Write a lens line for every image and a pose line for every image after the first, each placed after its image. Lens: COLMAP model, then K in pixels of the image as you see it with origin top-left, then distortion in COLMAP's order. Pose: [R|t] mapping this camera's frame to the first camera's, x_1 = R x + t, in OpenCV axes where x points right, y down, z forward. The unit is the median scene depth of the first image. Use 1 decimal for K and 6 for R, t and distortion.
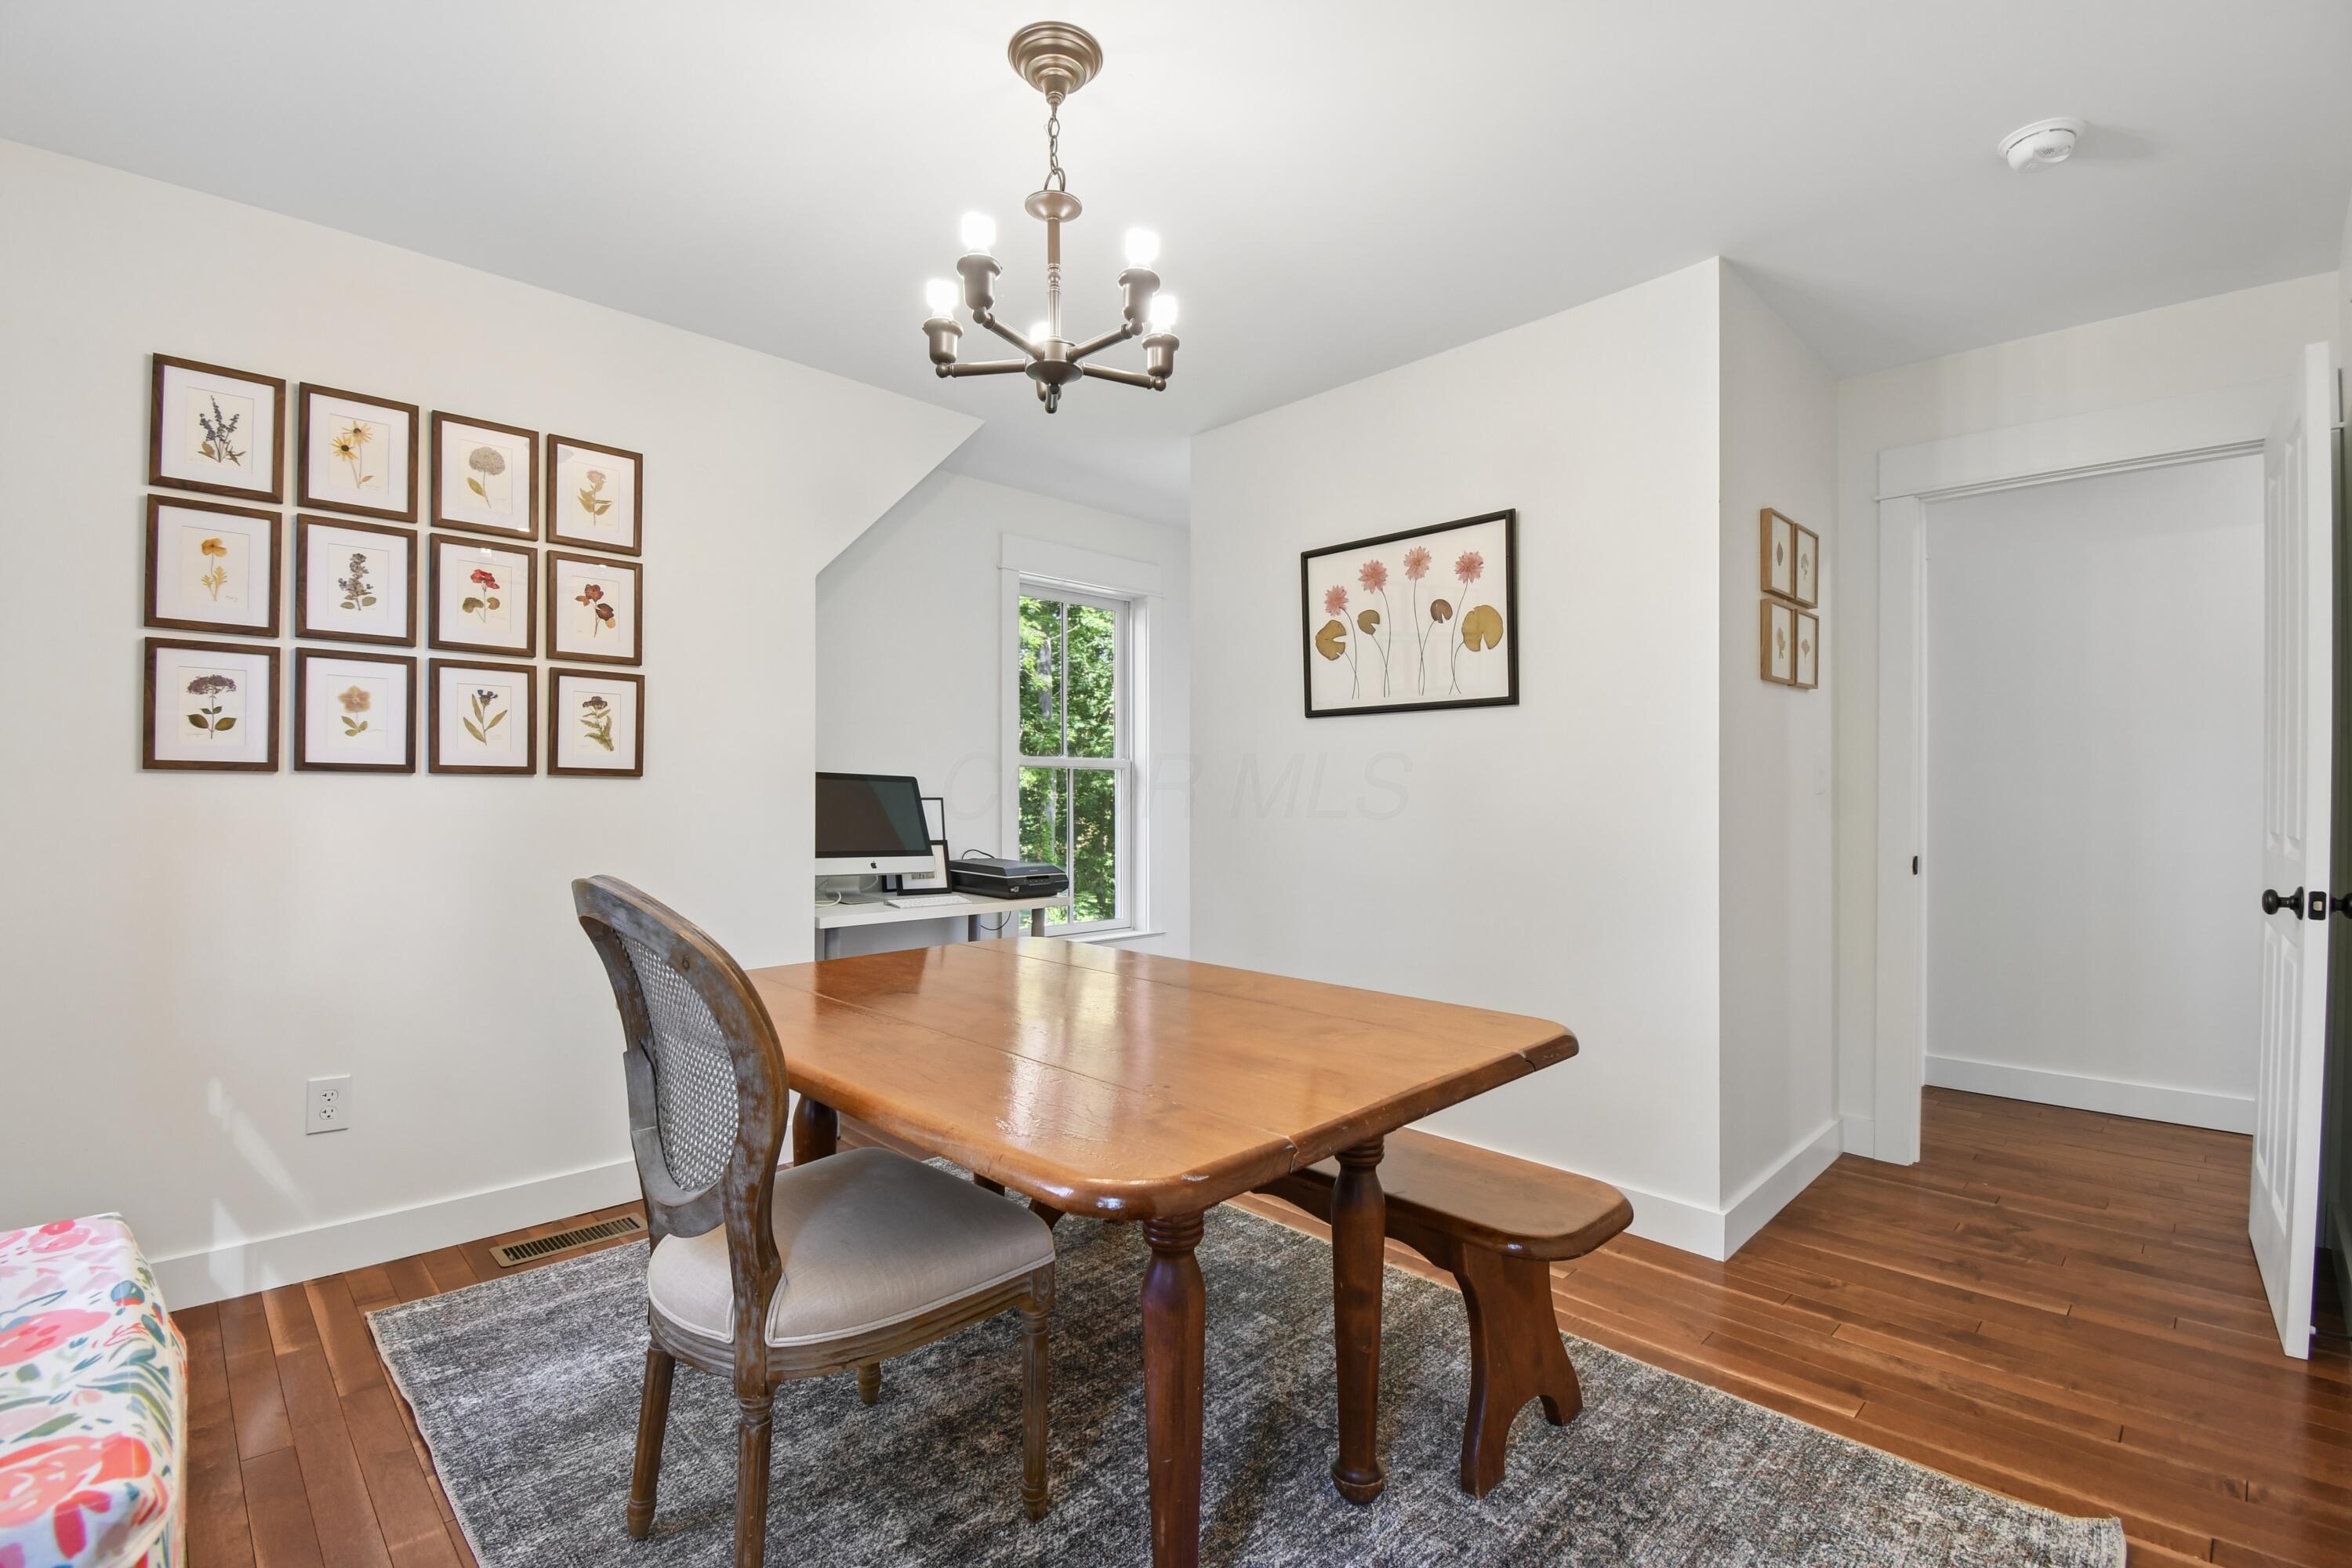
lens RADIAL K [[1055.4, 0, 1165.8], [0, 1055.4, 780.8], [0, 0, 1]] dist [-0.001005, -0.000230]
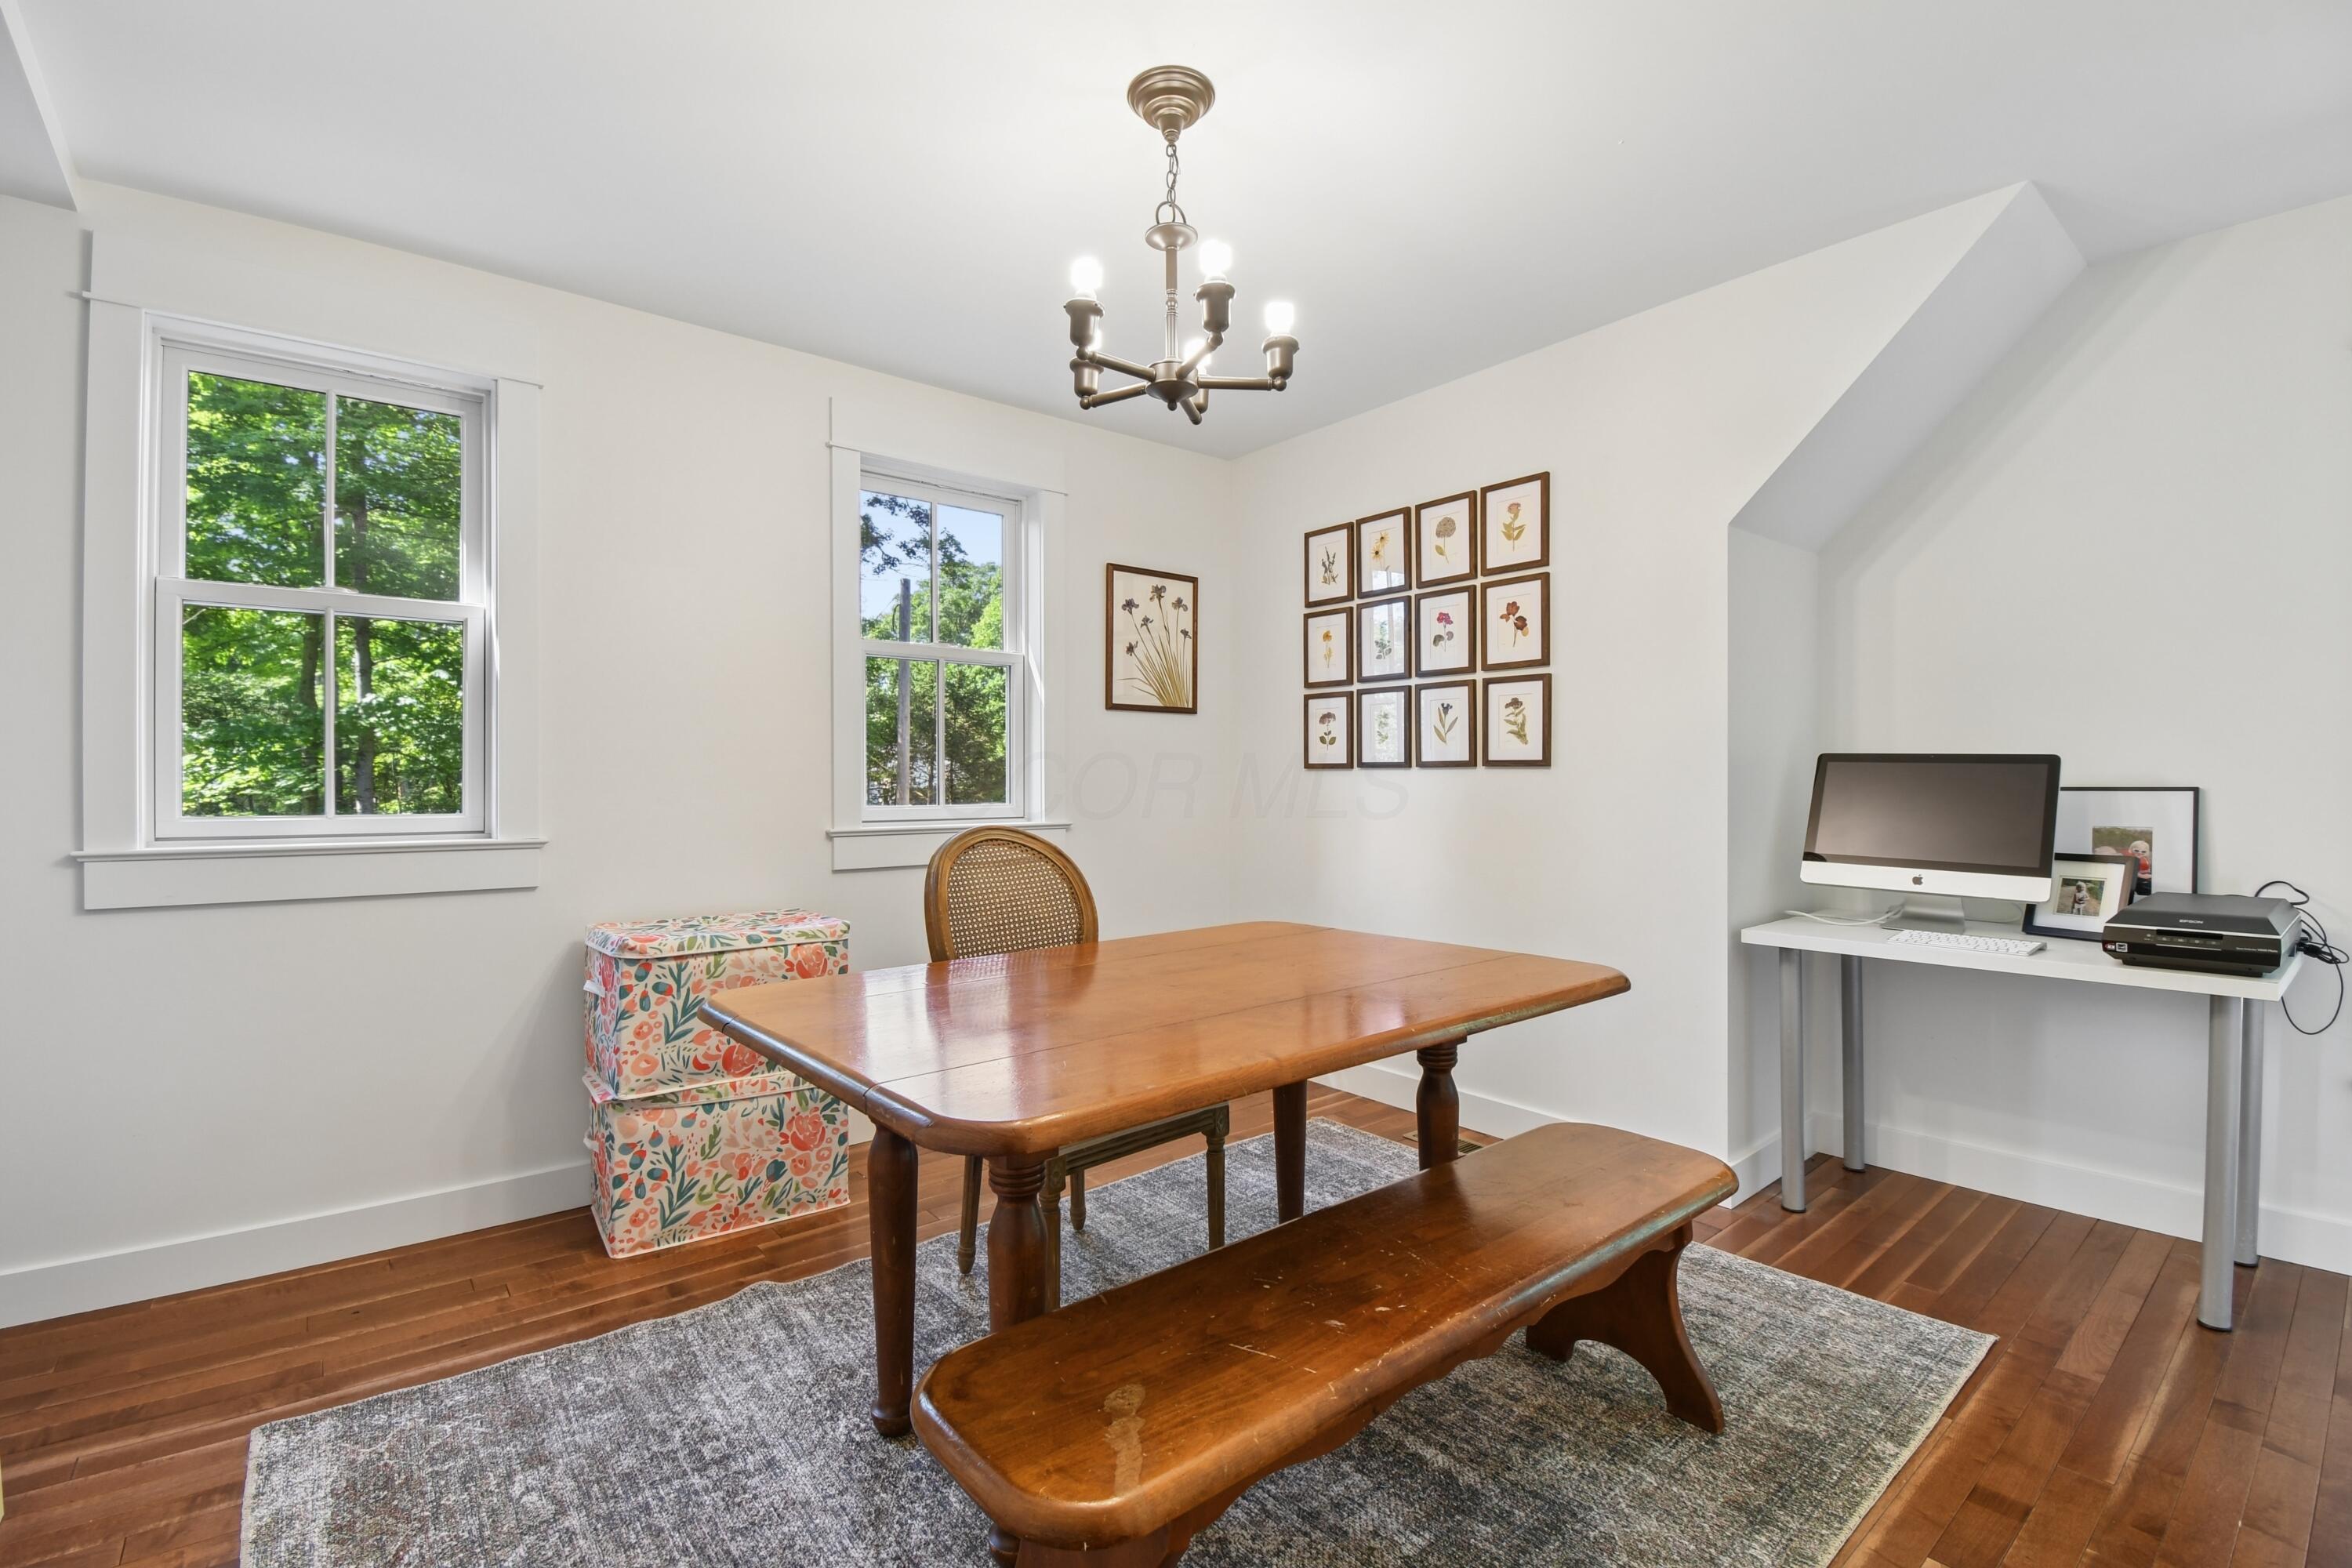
lens RADIAL K [[1055.4, 0, 1165.8], [0, 1055.4, 780.8], [0, 0, 1]] dist [-0.001005, -0.000230]
pose [[-0.087532, -0.006956, -0.996137, 0.686721], [0.008840, 0.999931, -0.007759, 0.017568], [0.996122, -0.009485, -0.087465, 0.765328]]
